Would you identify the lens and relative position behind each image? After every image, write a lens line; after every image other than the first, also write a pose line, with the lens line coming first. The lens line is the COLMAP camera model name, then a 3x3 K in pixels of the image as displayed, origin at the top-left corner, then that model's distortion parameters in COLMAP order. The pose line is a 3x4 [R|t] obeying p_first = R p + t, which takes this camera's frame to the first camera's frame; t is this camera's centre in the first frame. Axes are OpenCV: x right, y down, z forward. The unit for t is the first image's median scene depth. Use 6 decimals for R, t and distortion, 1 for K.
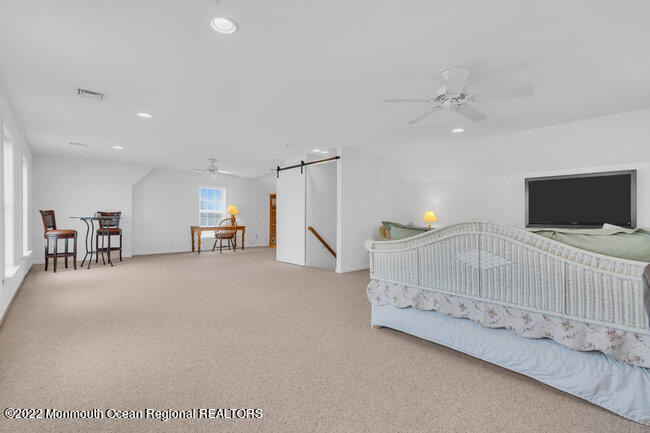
lens RADIAL K [[280.9, 0, 325.0], [0, 280.9, 216.5], [0, 0, 1]] dist [-0.000240, -0.000011]
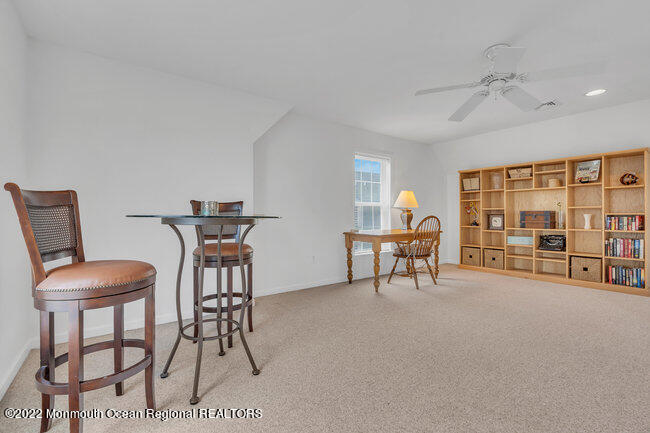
lens RADIAL K [[298.8, 0, 325.0], [0, 298.8, 216.5], [0, 0, 1]] dist [-0.002337, -0.000236]
pose [[0.992042, -0.008025, -0.125649, -0.600073], [0.008492, 0.999959, 0.003183, 0.003776], [0.125618, -0.004224, 0.992070, 0.646754]]
